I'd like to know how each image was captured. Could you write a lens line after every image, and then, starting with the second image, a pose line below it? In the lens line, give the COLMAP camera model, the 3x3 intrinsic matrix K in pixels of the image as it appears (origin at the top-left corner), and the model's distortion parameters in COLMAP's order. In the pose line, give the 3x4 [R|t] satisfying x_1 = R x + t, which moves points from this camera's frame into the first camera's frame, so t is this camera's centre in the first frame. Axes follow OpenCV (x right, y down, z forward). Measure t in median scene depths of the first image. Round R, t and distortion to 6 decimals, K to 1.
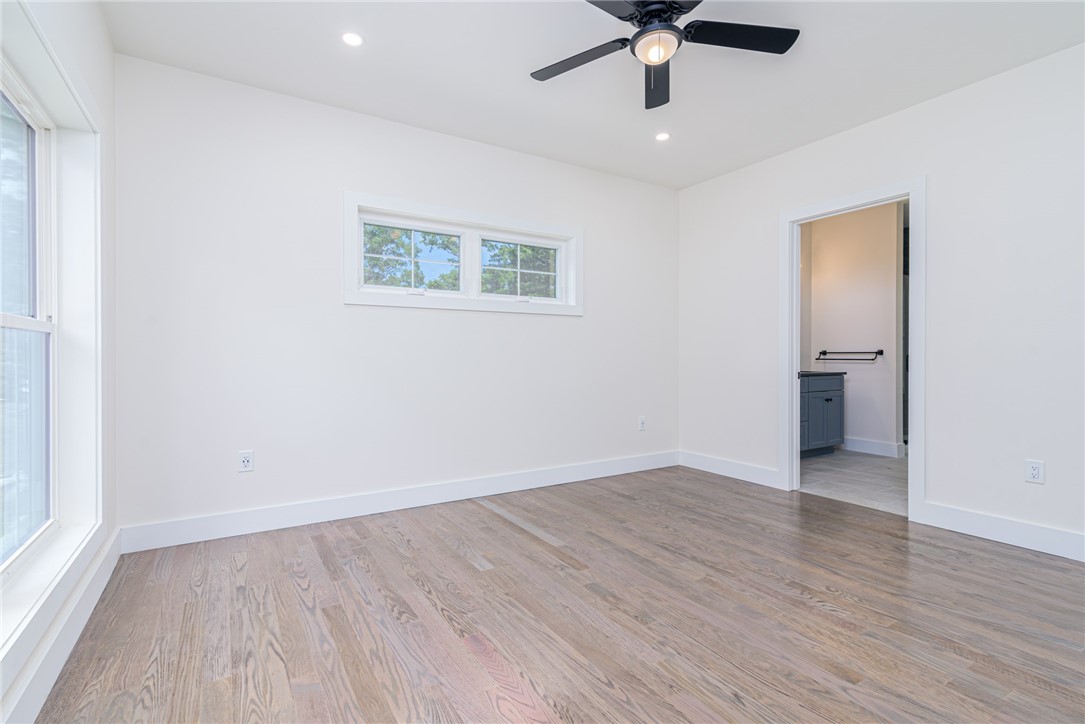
lens RADIAL K [[506.7, 0, 542.6], [0, 506.7, 359.4], [0, 0, 1]] dist [0.011597, -0.002144]
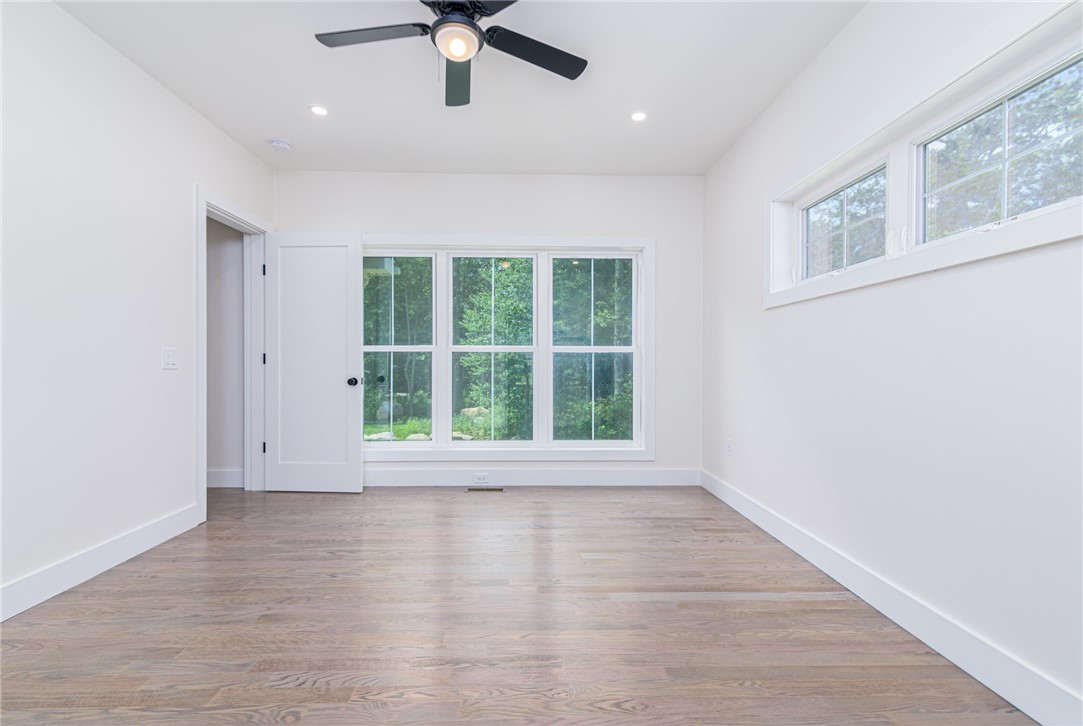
lens RADIAL K [[505.8, 0, 540.7], [0, 505.8, 364.1], [0, 0, 1]] dist [0.011597, -0.002144]
pose [[-0.505551, 0.000512, -0.862797, 1.012221], [-0.005778, 0.999975, 0.003979, -0.012086], [0.862778, 0.006997, -0.505535, 1.673105]]
